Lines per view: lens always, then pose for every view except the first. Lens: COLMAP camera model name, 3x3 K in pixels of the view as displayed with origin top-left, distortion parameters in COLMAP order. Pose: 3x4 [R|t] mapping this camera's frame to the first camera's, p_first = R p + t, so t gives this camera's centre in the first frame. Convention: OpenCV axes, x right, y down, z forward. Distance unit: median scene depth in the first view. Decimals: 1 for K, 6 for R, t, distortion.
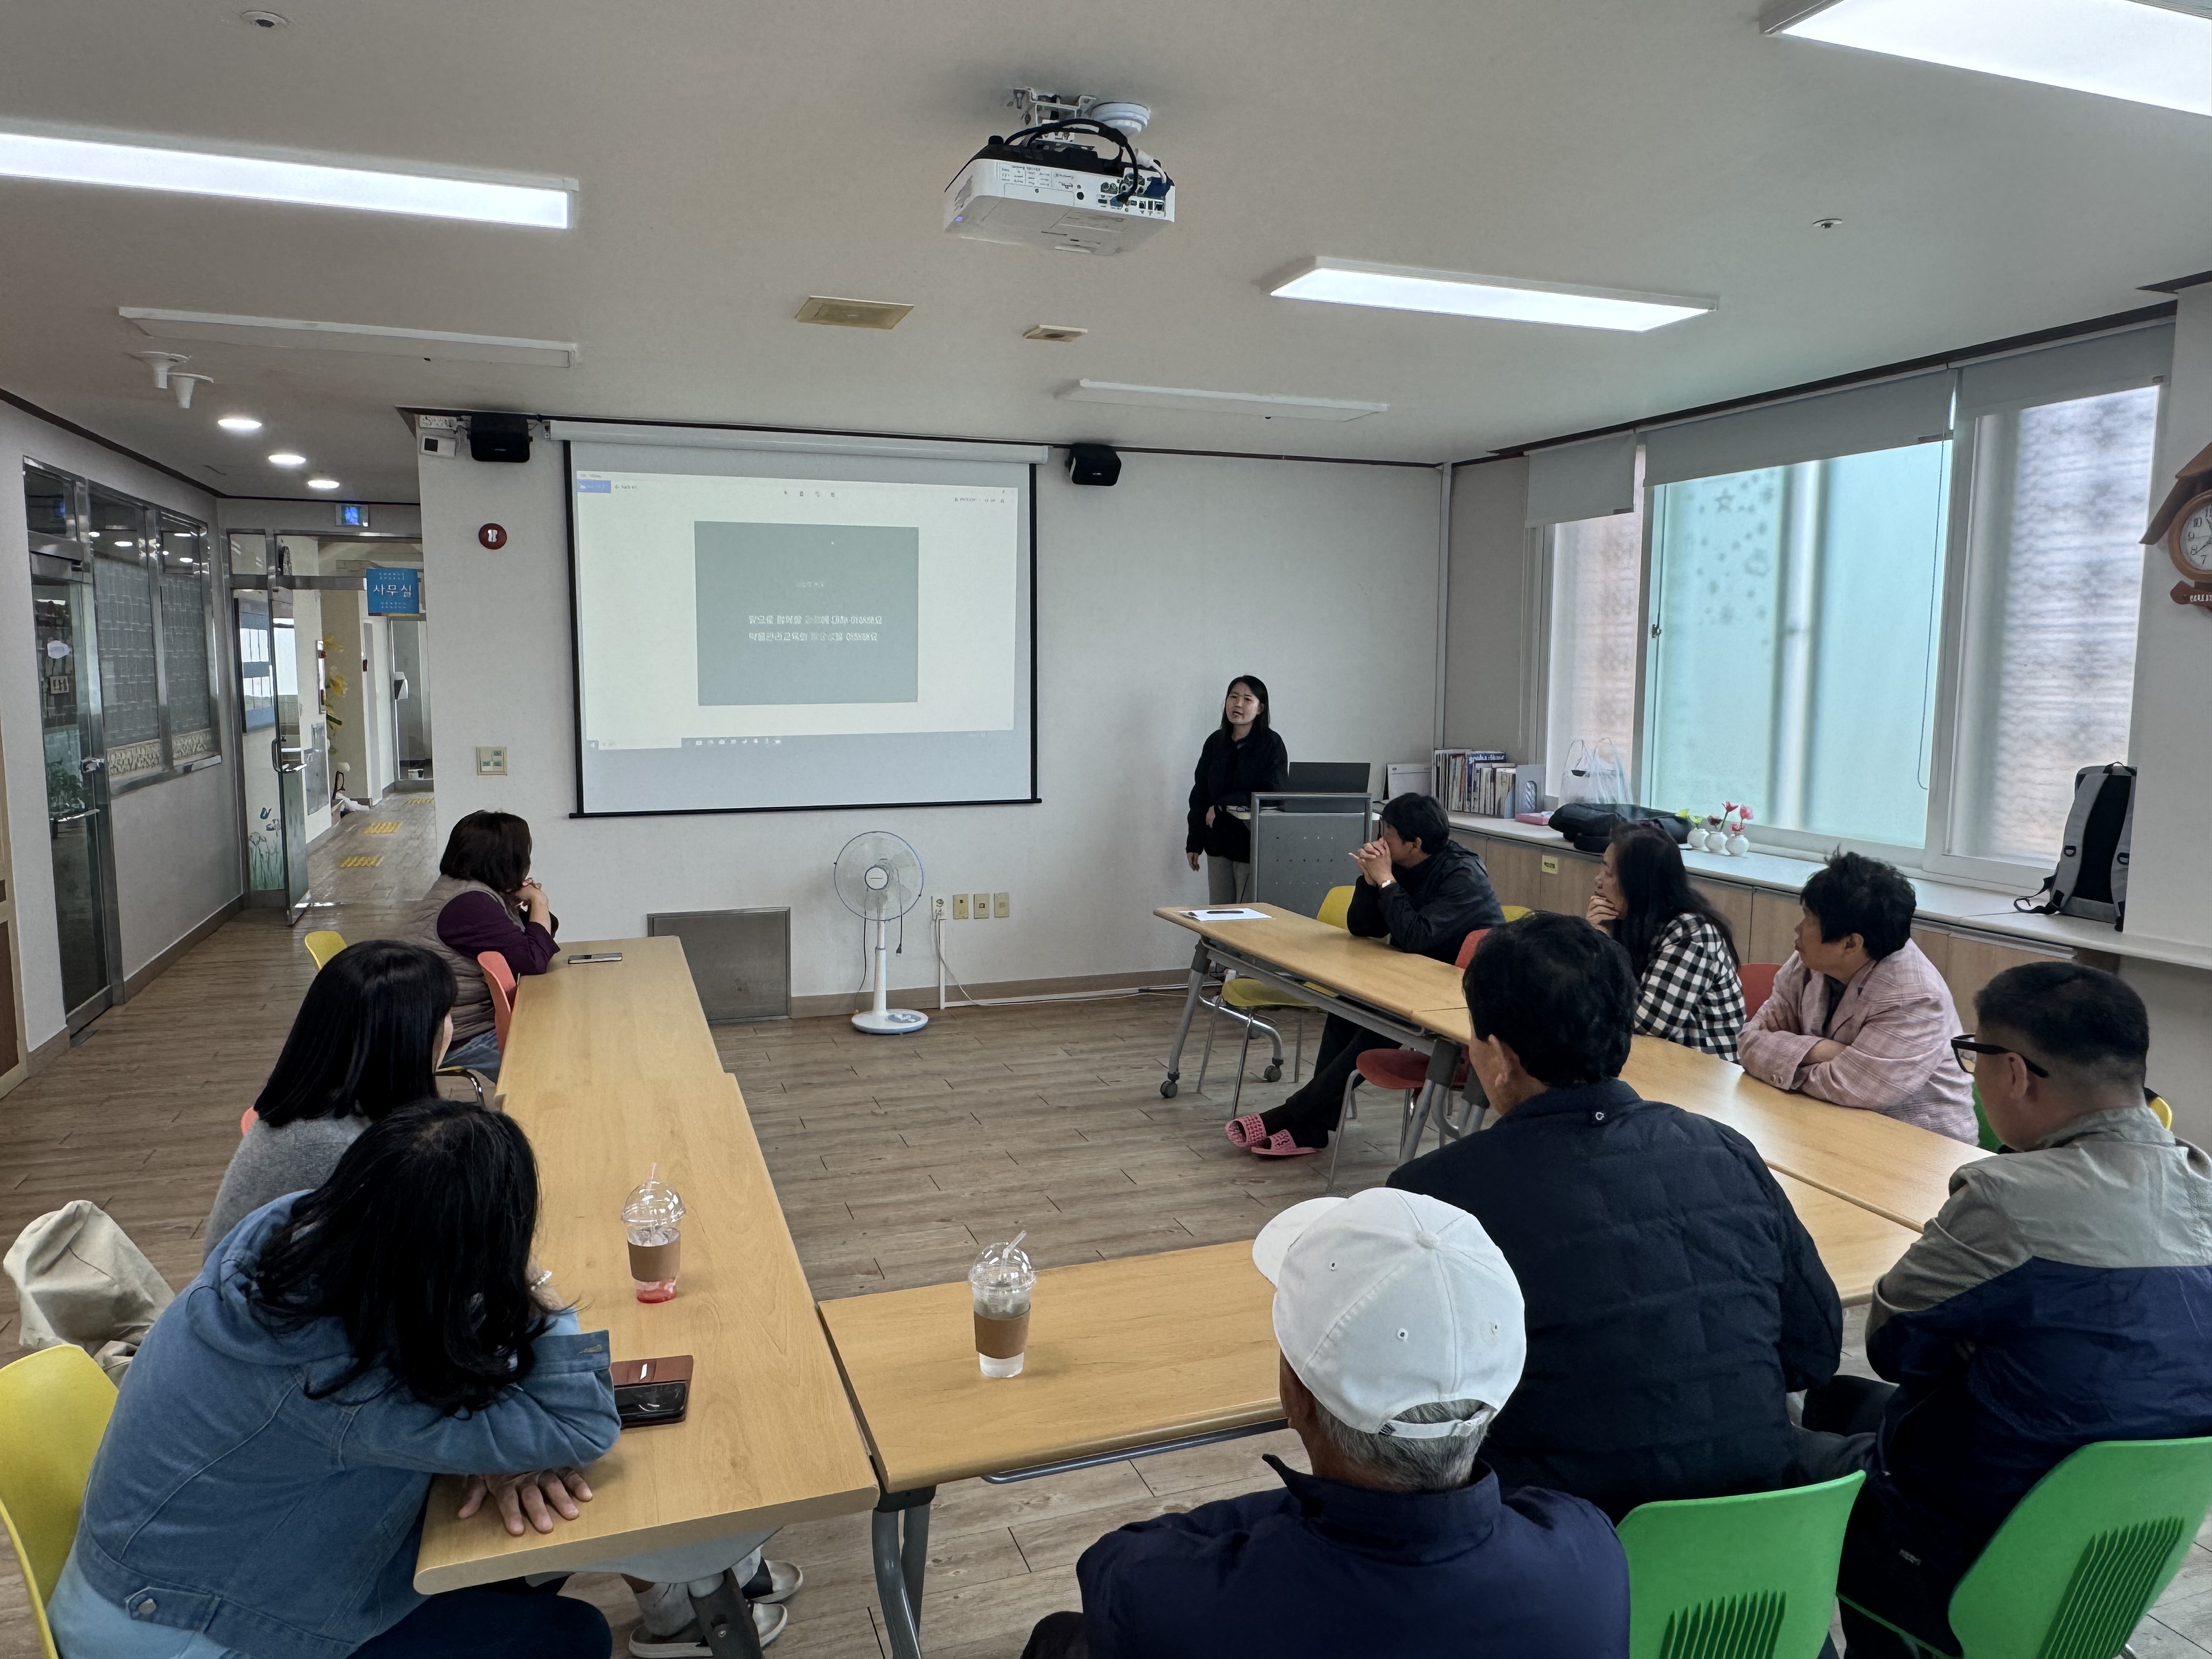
lens RADIAL K [[1486.2, 0, 1119.8], [0, 1486.2, 811.6], [0, 0, 1]] dist [-0.021329, 0.019963]
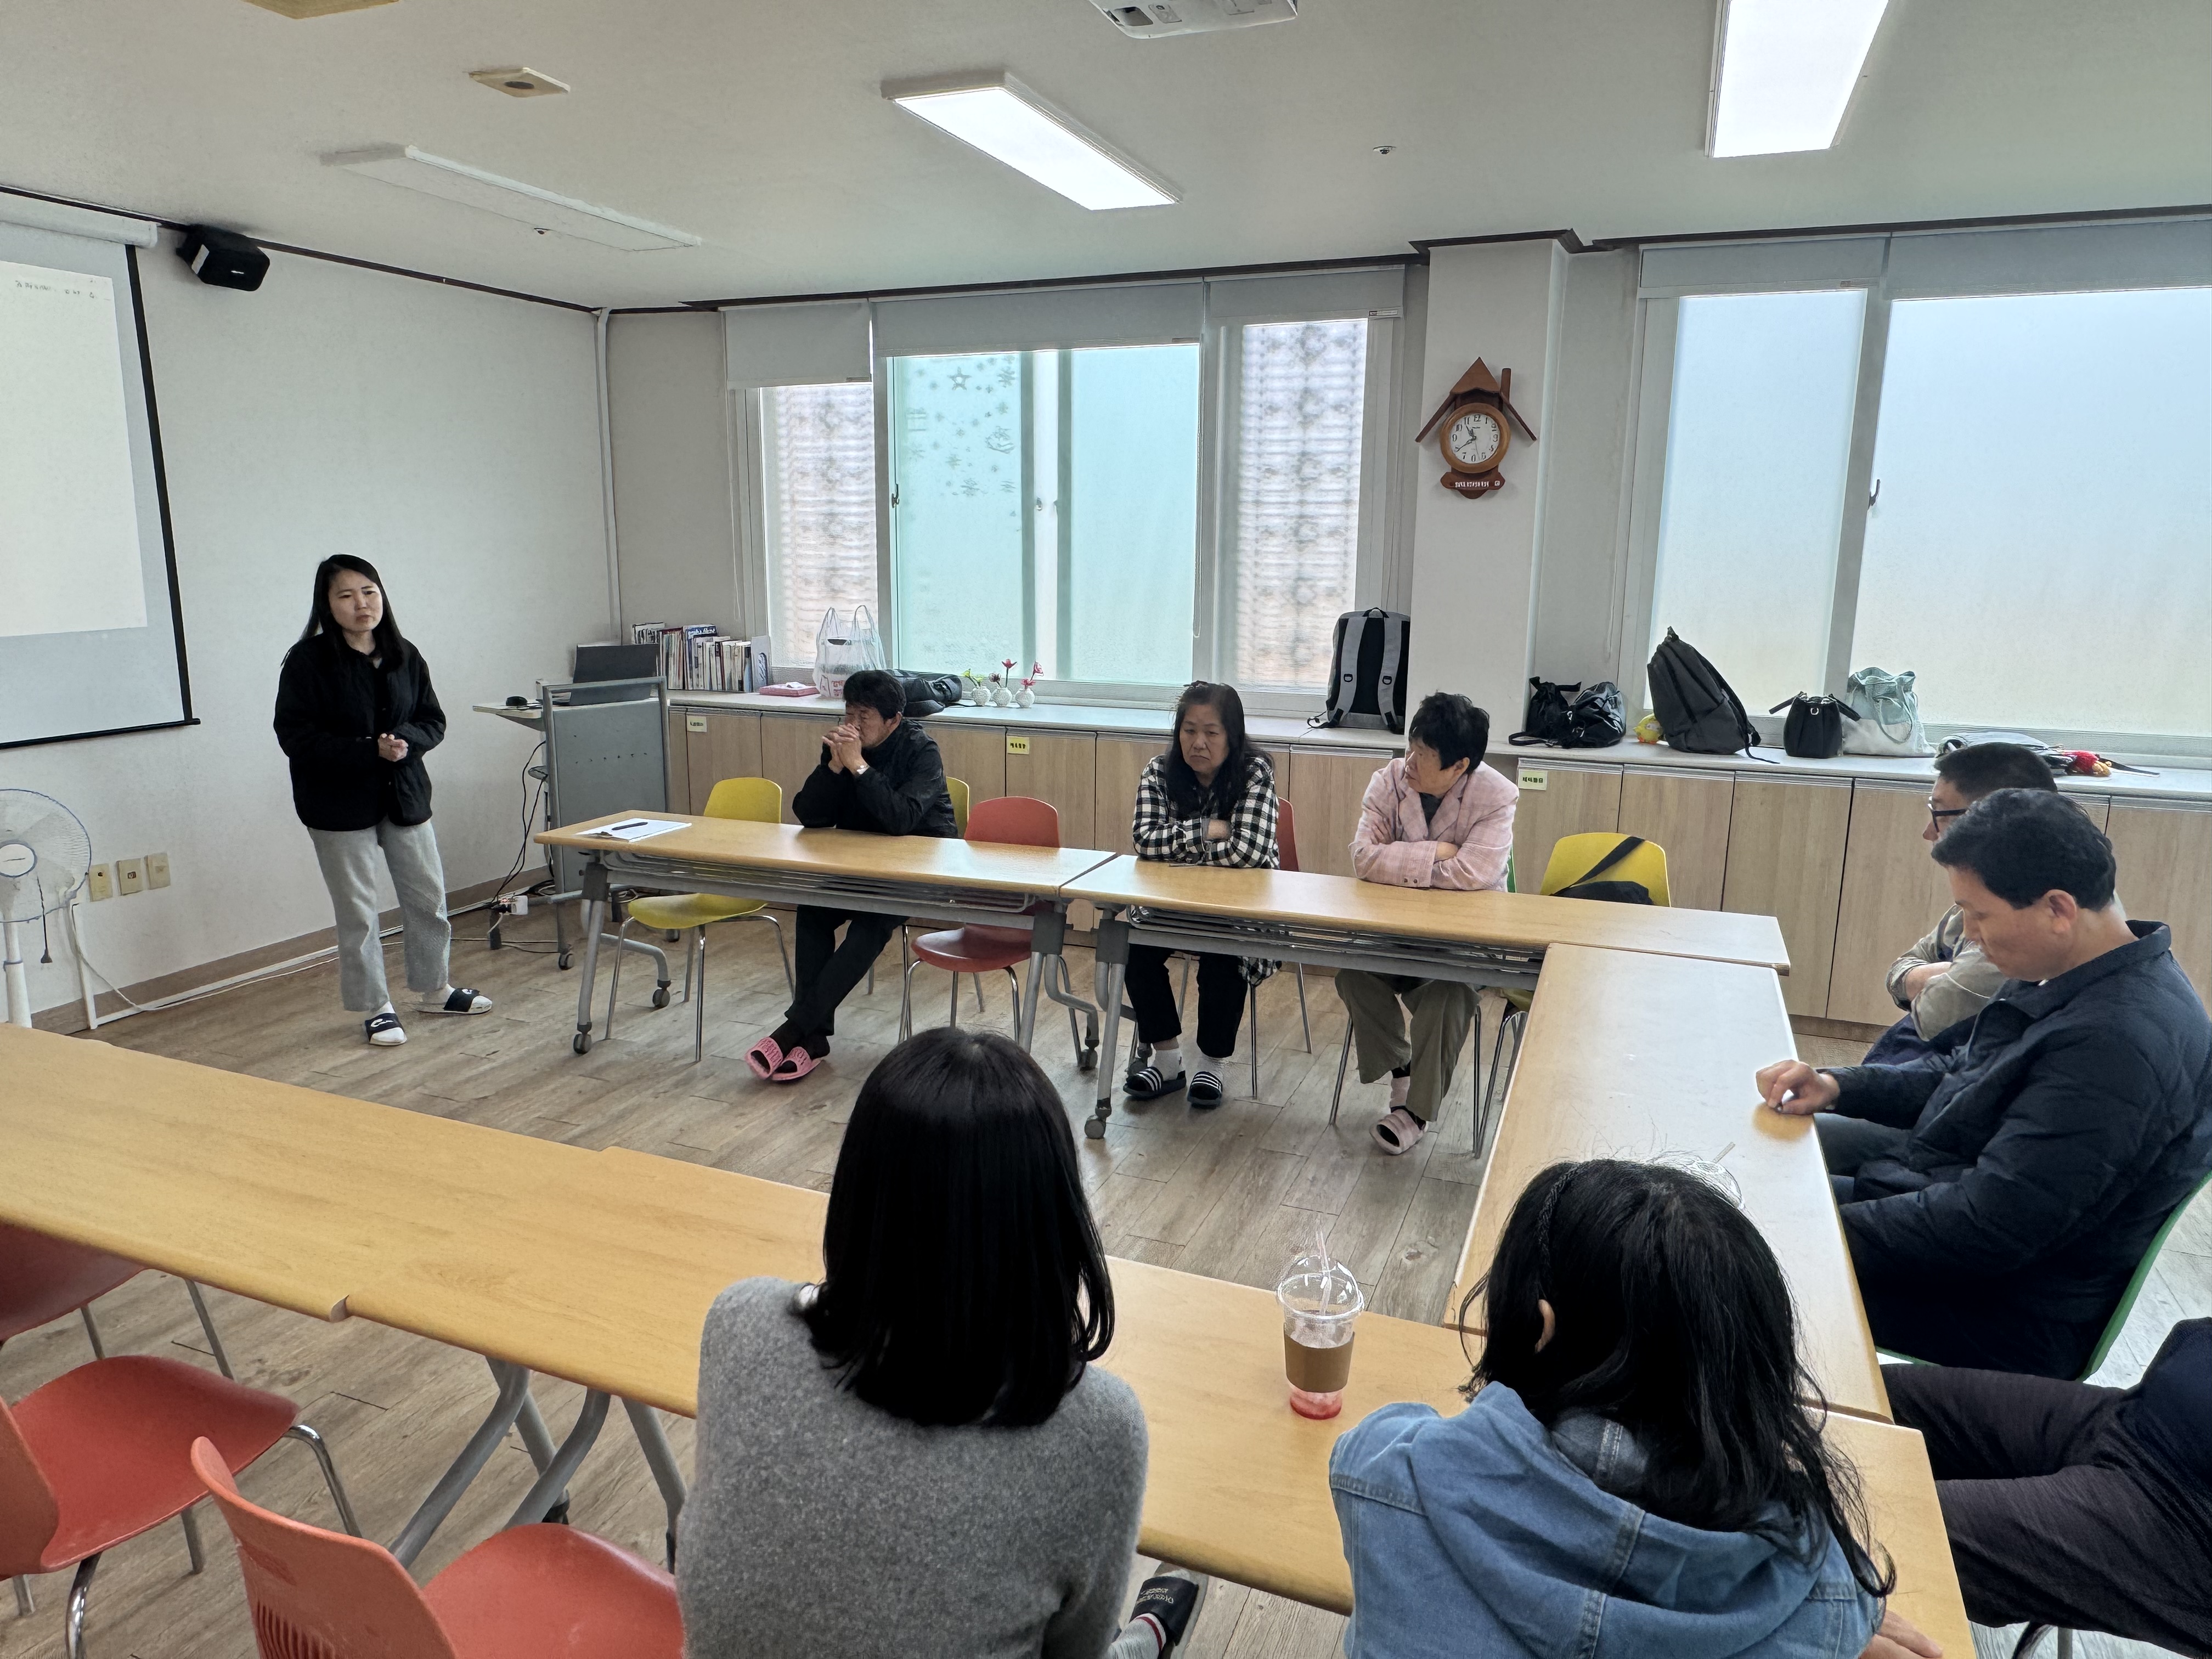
lens RADIAL K [[1387.2, 0, 1106.8], [0, 1387.2, 818.3], [0, 0, 1]] dist [-0.005523, -0.012161]
pose [[0.664788, -0.147714, 0.732282, -0.306260], [0.072006, 0.988362, 0.134001, -0.022109], [-0.743554, -0.036354, 0.667687, 0.240619]]
